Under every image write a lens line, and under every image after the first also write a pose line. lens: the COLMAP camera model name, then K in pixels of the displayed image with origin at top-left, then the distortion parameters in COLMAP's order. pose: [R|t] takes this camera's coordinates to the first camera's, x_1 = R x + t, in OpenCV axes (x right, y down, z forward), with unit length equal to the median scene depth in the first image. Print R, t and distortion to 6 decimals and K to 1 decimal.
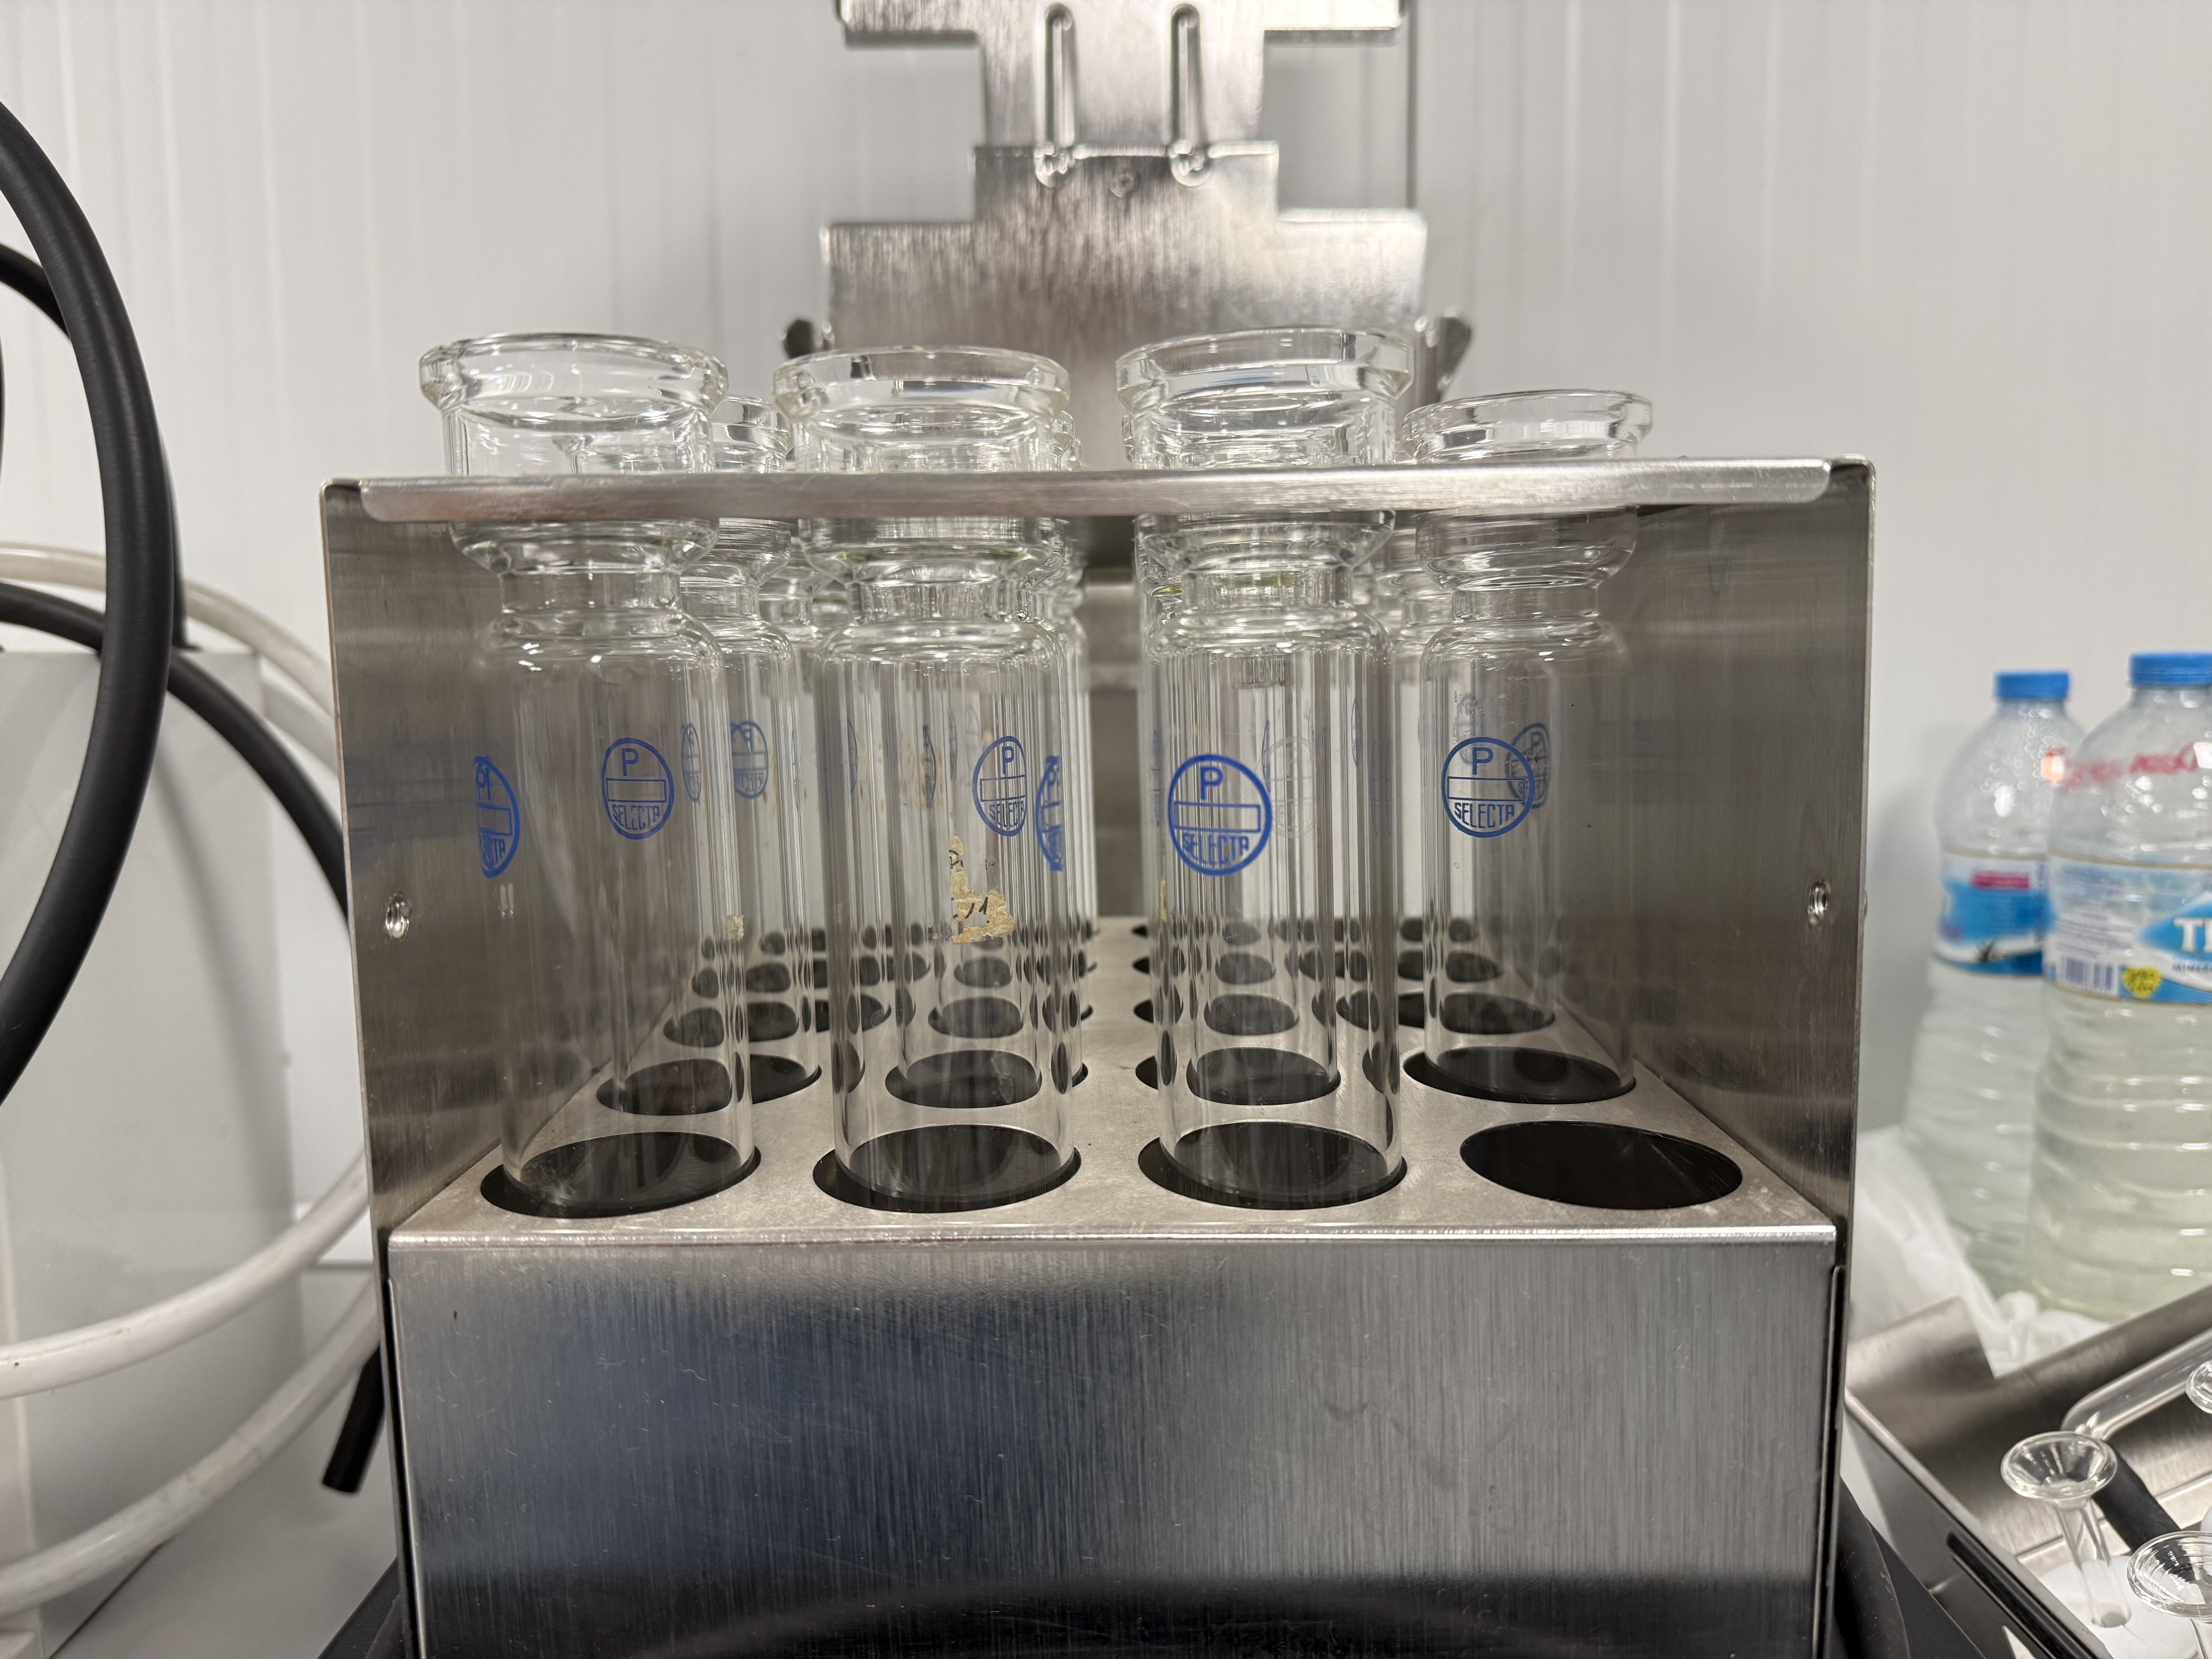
lens RADIAL K [[1616.4, 0, 1108.6], [0, 1616.4, 831.0], [0, 0, 1]] dist [-0.006032, -0.035065]
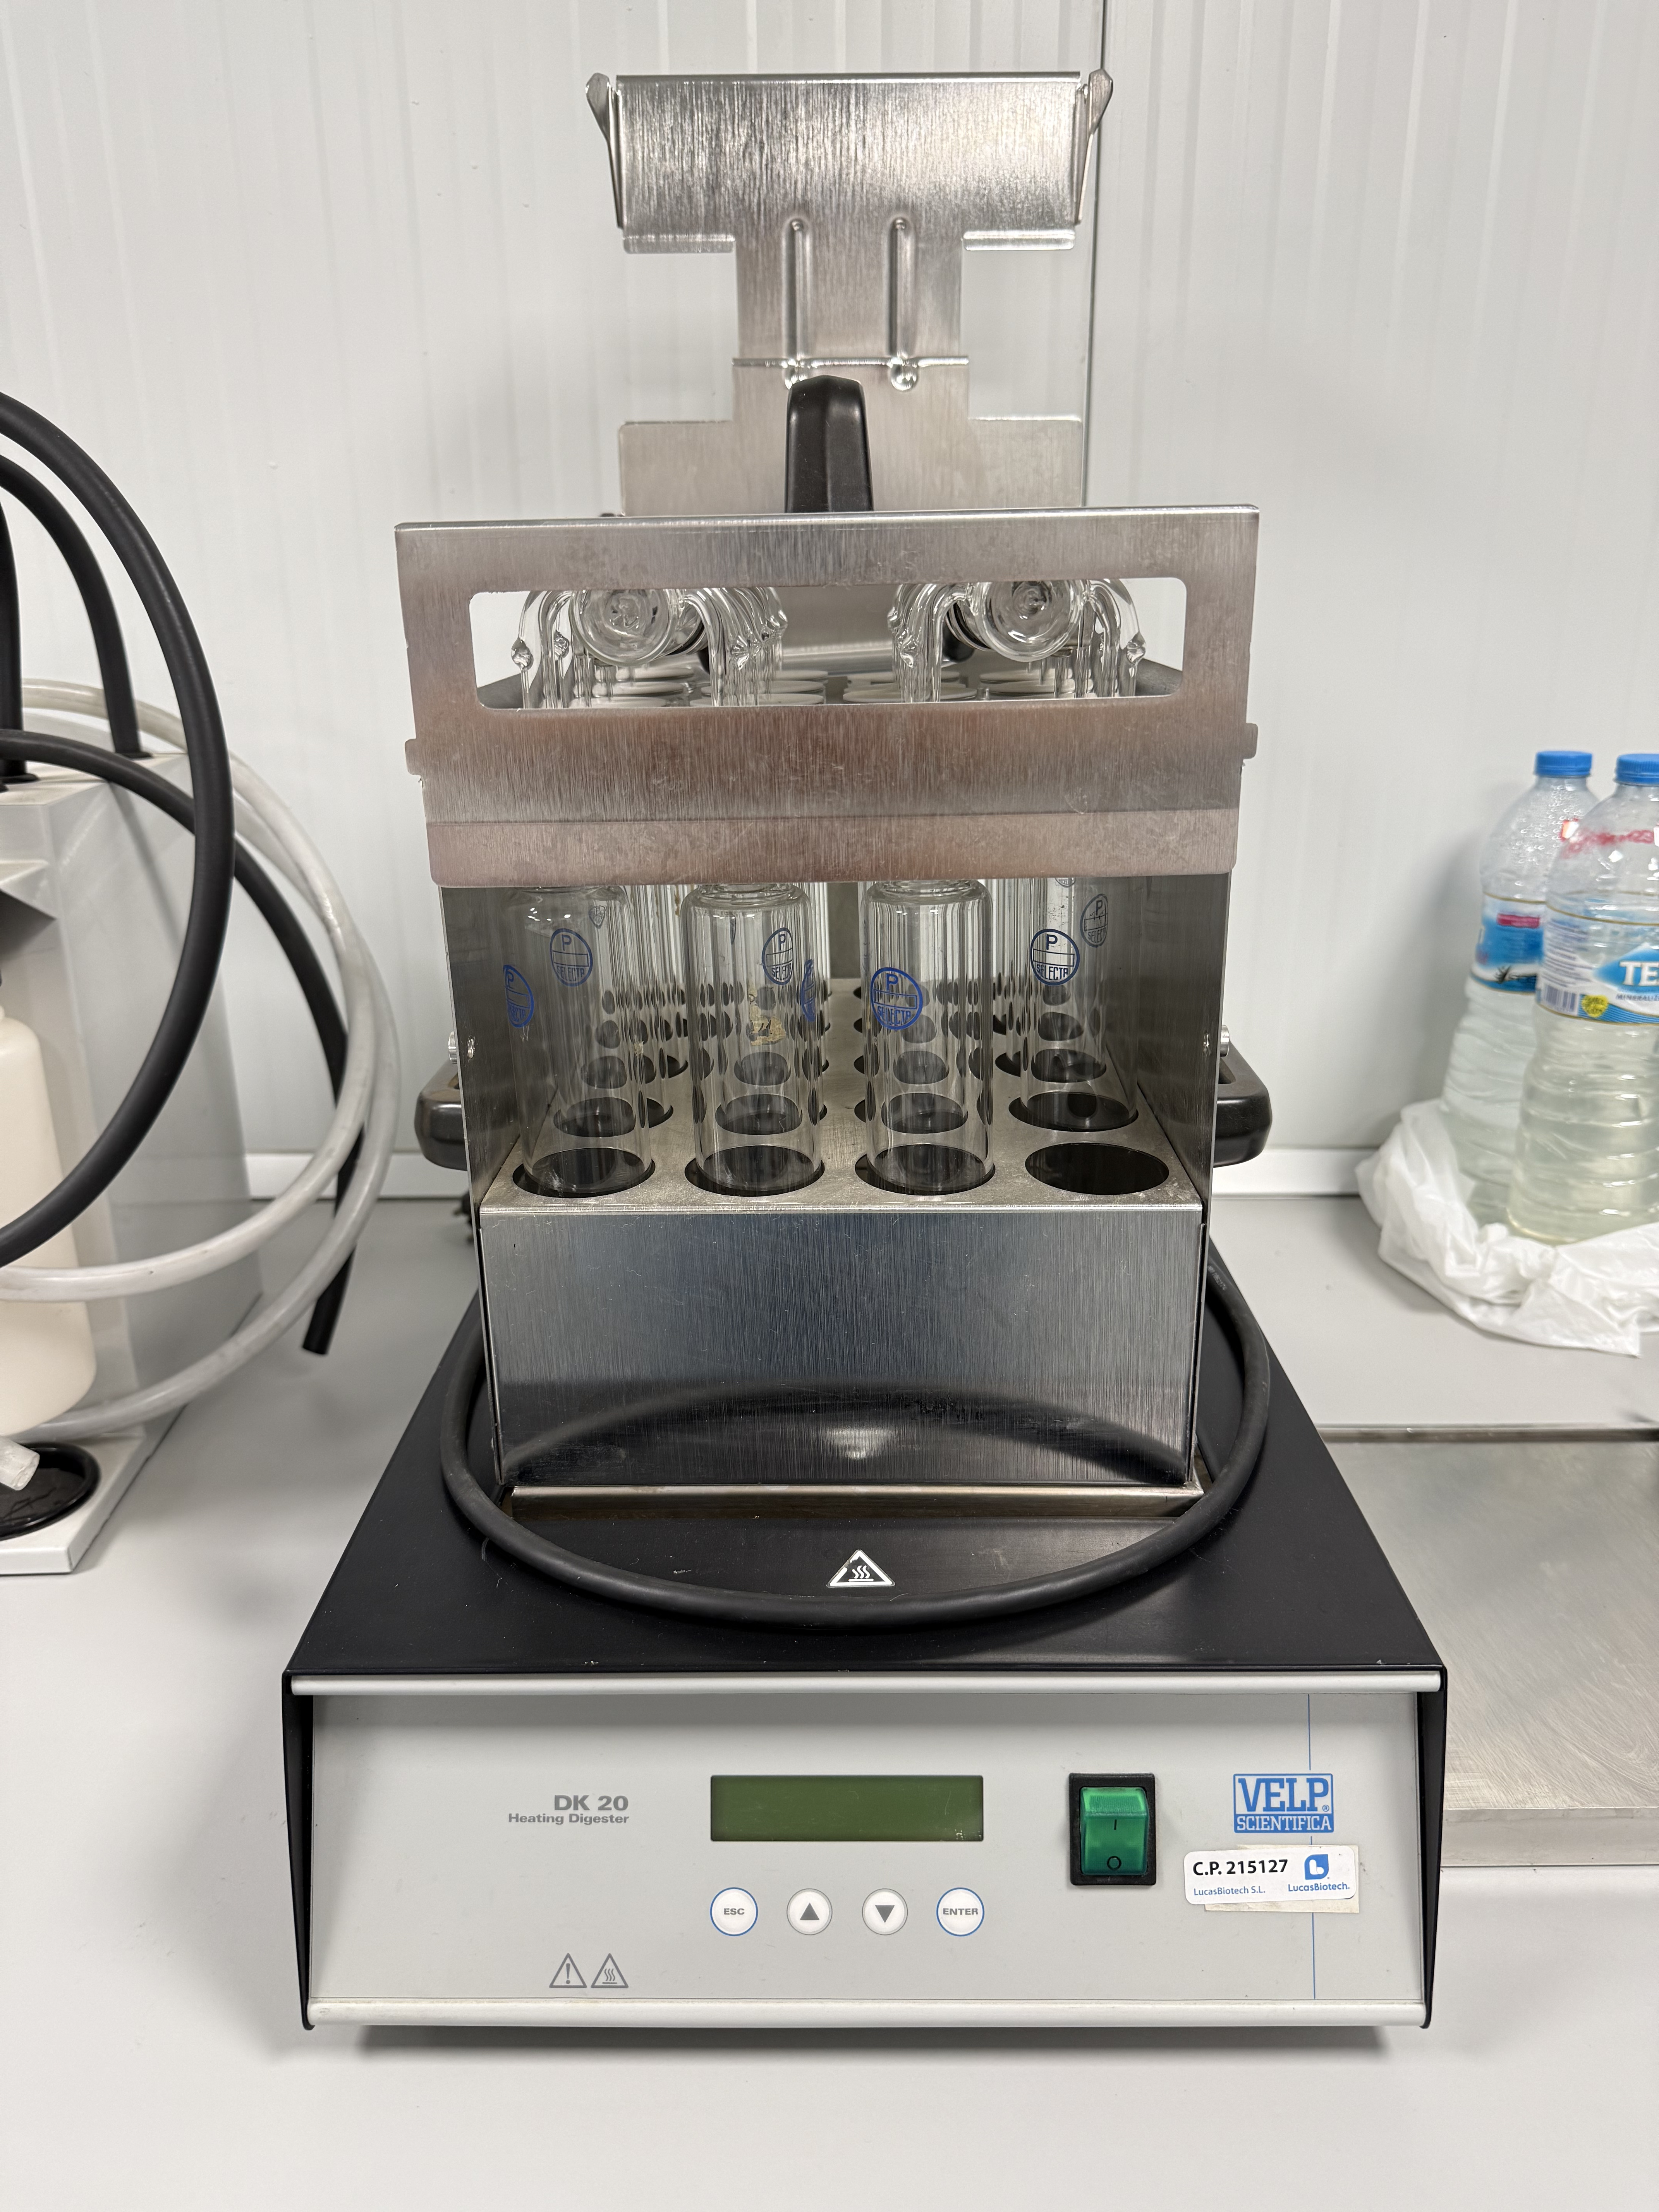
lens RADIAL K [[1616.4, 0, 819.7], [0, 1616.4, 1108.7], [0, 0, 1]] dist [-0.006032, -0.035065]
pose [[0.999954, 0.001045, -0.009532, -0.002735], [0.001044, 0.976258, 0.216608, -0.148210], [0.009532, -0.216608, 0.976212, -0.456356]]
